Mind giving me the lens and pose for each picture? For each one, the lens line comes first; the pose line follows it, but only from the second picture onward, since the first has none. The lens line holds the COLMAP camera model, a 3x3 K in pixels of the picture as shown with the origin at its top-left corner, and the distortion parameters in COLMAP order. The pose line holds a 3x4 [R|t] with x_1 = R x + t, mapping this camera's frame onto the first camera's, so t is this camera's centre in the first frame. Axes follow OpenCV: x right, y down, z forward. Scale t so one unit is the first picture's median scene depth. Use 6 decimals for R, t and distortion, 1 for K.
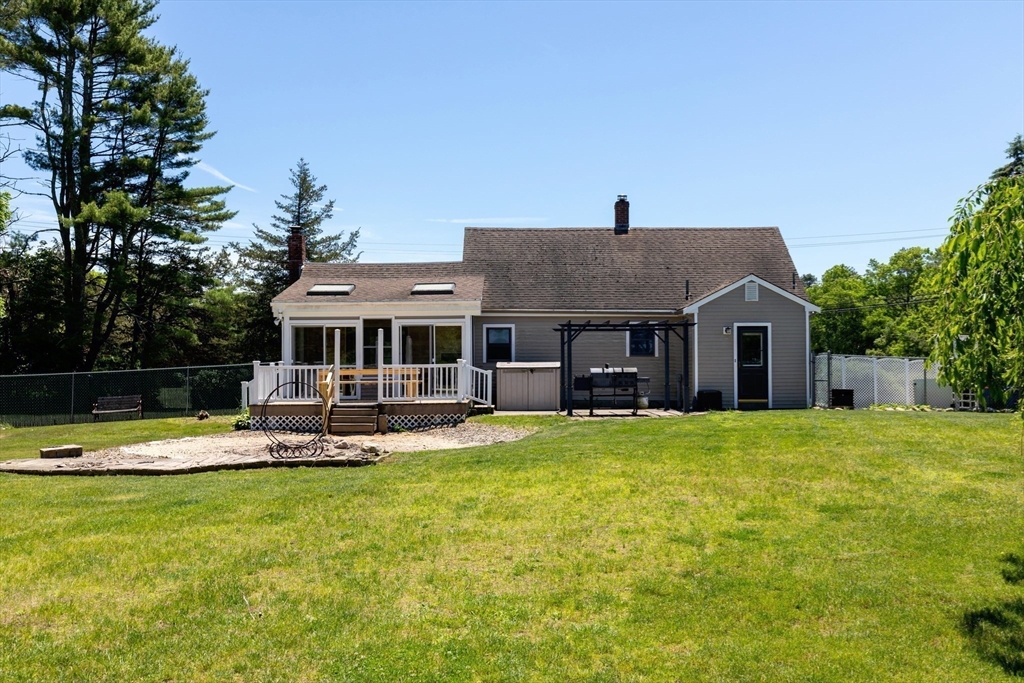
lens RADIAL K [[1013.4, 0, 512.2], [0, 1013.4, 349.9], [0, 0, 1]] dist [-0.003060, 0.000000]
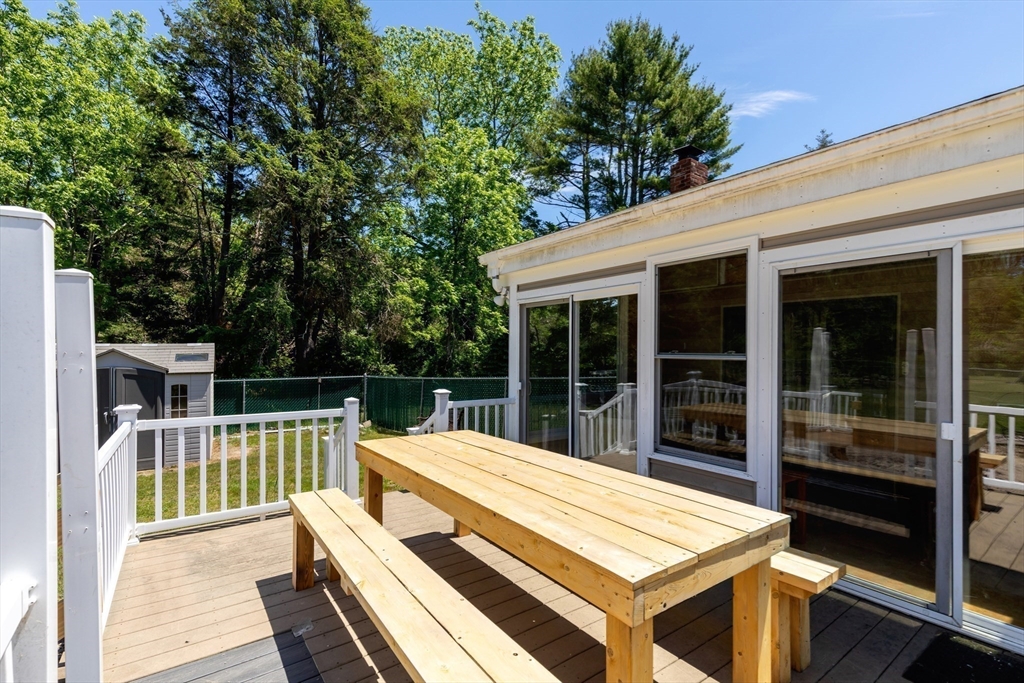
lens RADIAL K [[473.5, 0, 514.6], [0, 473.5, 342.3], [0, 0, 1]] dist [0.005236, -0.000037]
pose [[0.587151, -0.004561, -0.809465, -0.065416], [-0.004965, 0.999945, -0.009236, -0.007275], [0.809462, 0.009442, 0.587096, 1.018855]]
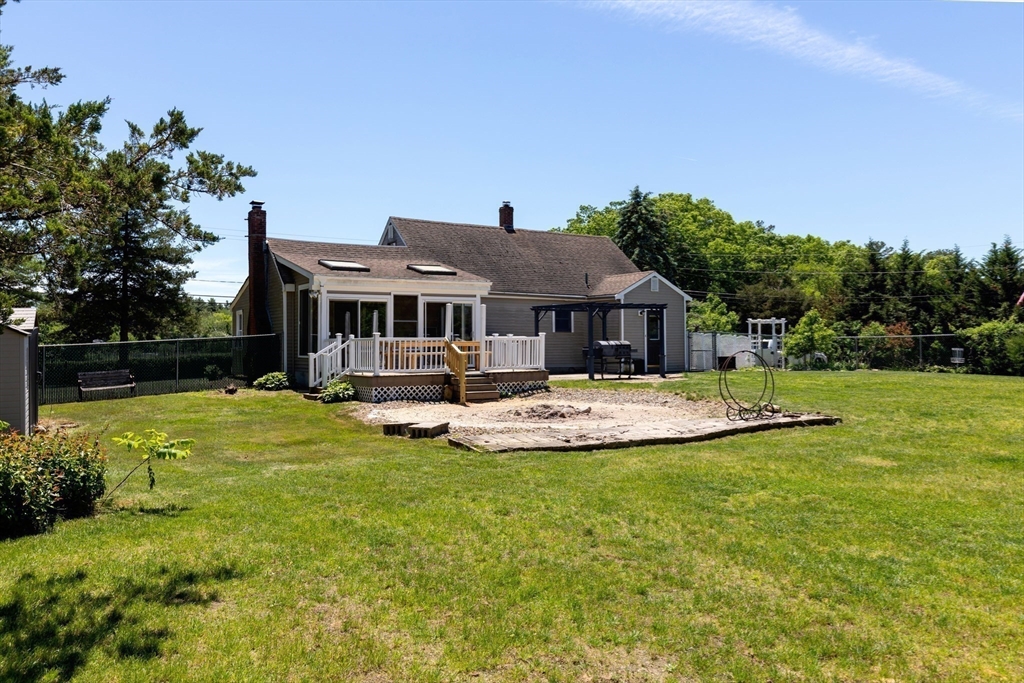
lens RADIAL K [[792.2, 0, 513.2], [0, 792.2, 335.2], [0, 0, 1]] dist [0.009882, 0.000871]
pose [[0.832241, 0.006825, 0.554371, -0.584952], [-0.010760, 0.999935, 0.003842, 0.008755], [-0.554309, -0.009163, 0.832261, 0.268382]]
